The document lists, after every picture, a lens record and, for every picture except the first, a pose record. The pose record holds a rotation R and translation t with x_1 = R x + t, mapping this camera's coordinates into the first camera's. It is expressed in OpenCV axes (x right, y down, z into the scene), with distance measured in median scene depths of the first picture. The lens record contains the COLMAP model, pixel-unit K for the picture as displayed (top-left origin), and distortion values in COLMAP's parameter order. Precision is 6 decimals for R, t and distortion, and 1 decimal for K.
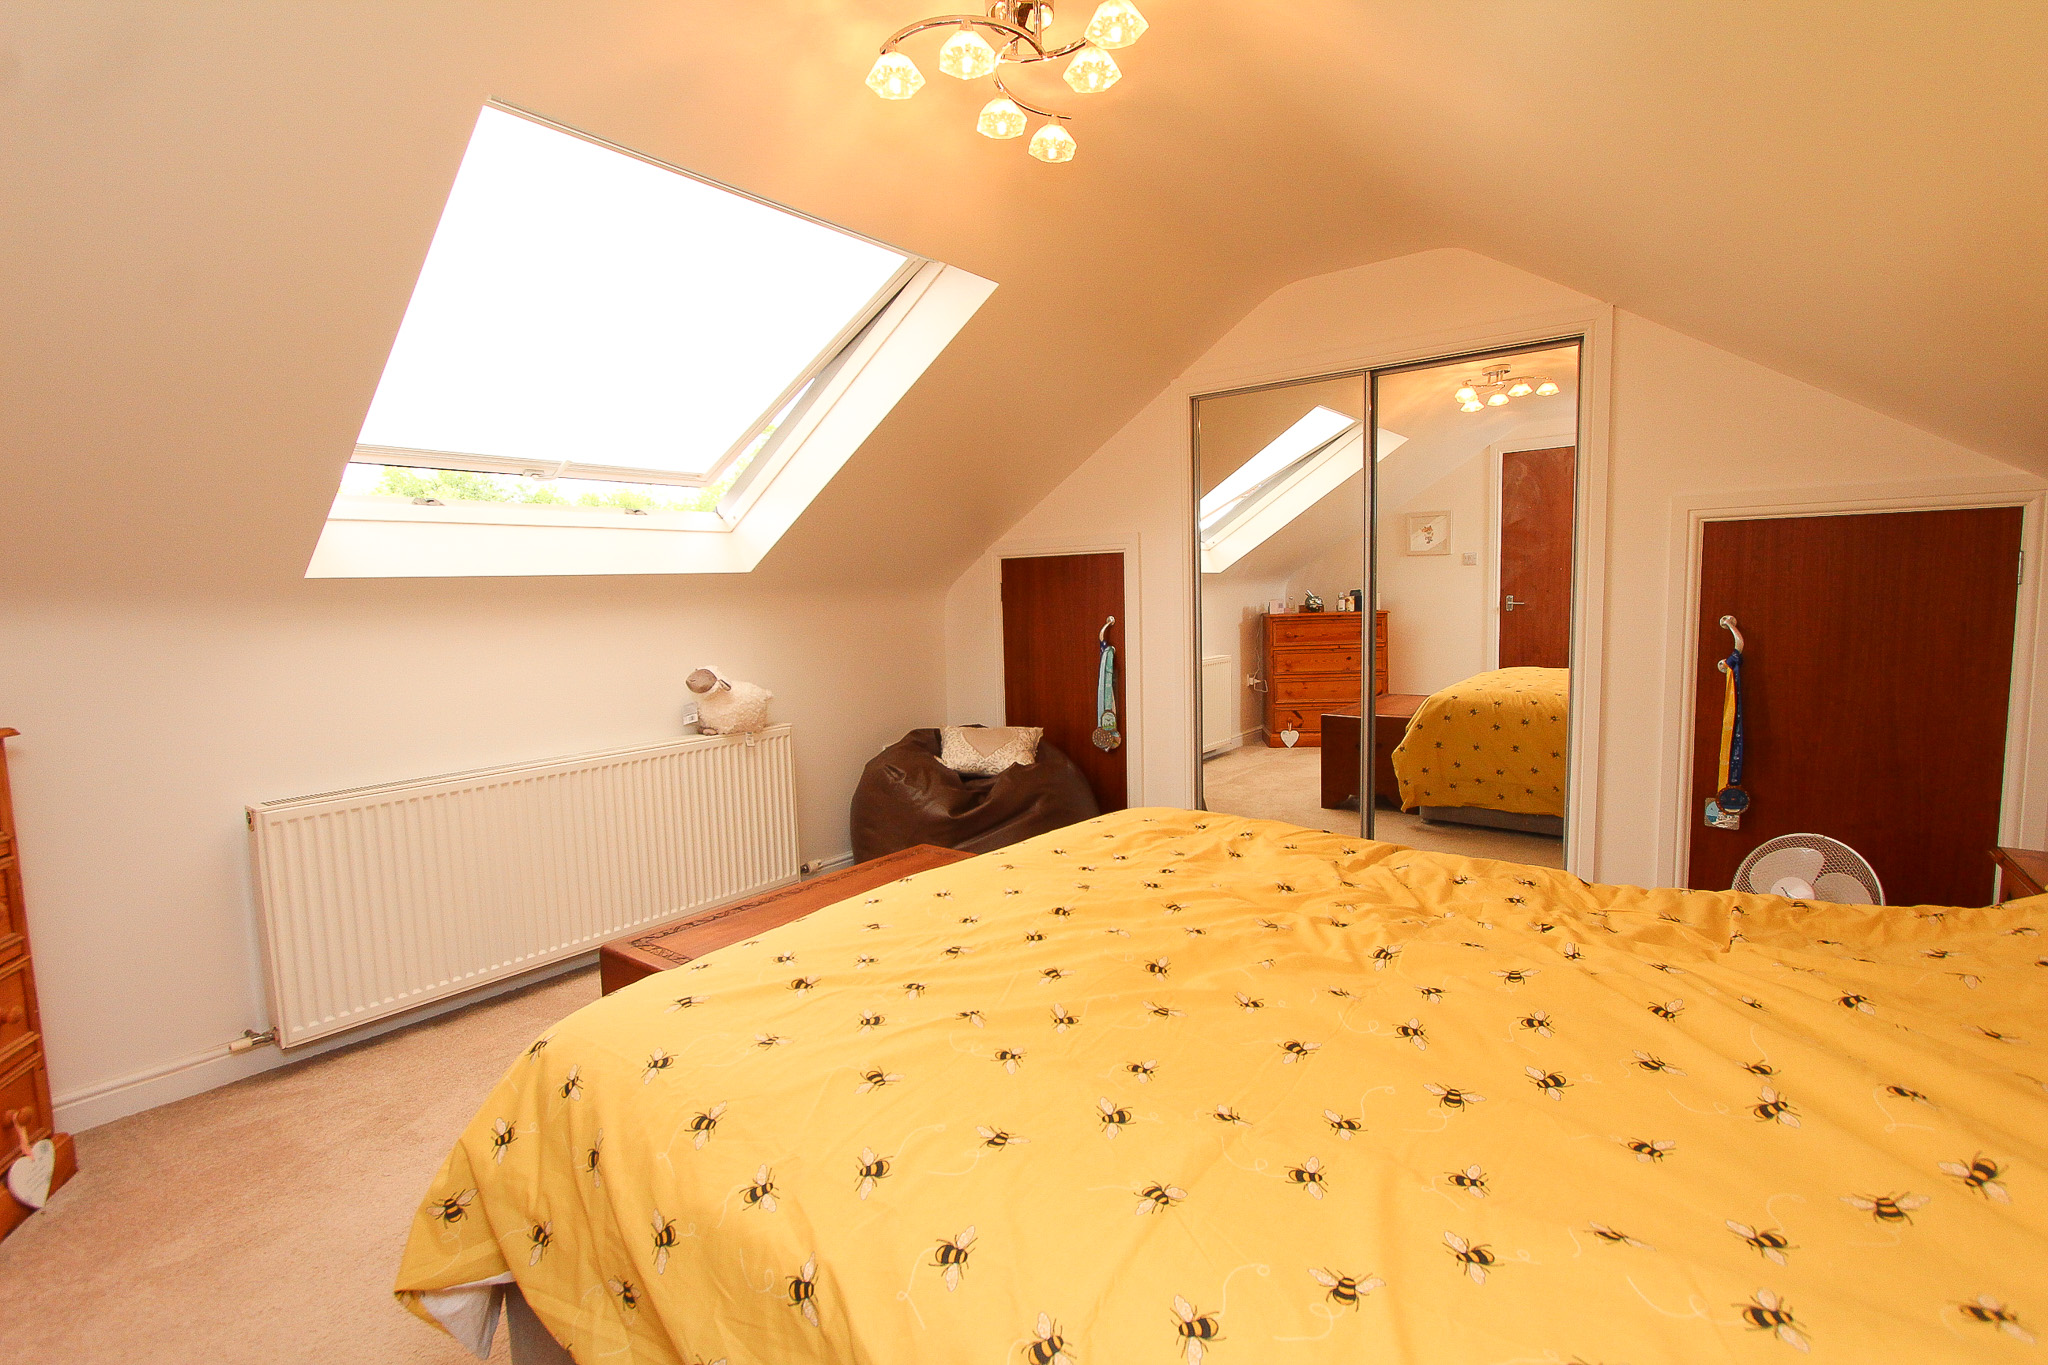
lens RADIAL K [[953.1, 0, 1024.0], [0, 953.1, 682.5], [0, 0, 1]] dist [-0.013503, -0.000214]
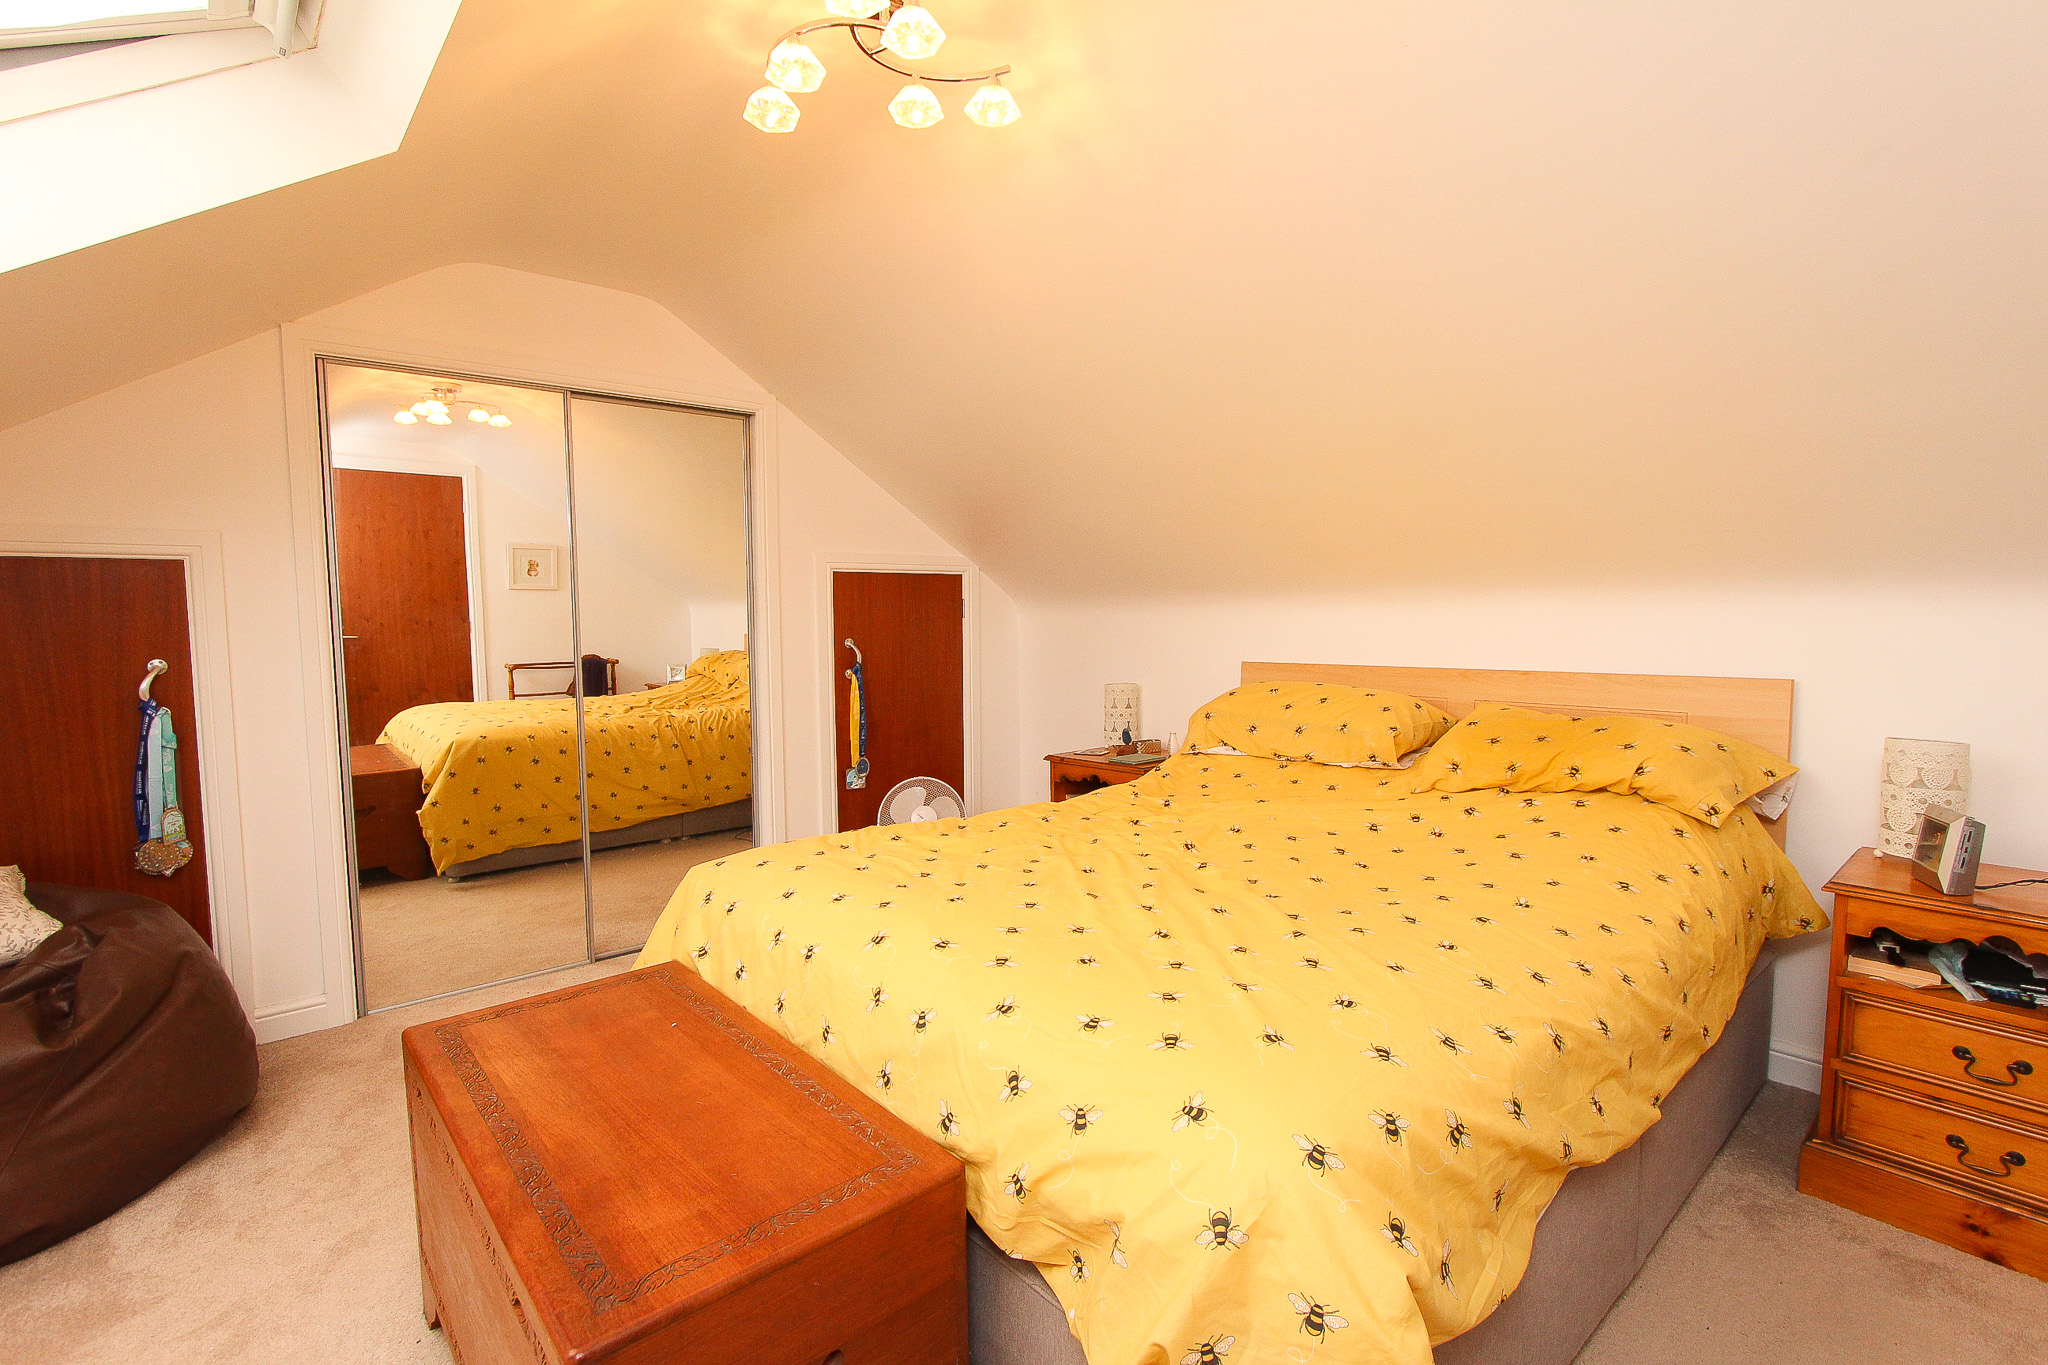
lens RADIAL K [[959.9, 0, 1024.0], [0, 959.9, 682.5], [0, 0, 1]] dist [0.000988, -0.010941]
pose [[0.179062, -0.047990, 0.982667, -0.426617], [0.102789, 0.994256, 0.029826, -0.014311], [-0.978454, 0.095667, 0.182966, 0.329657]]
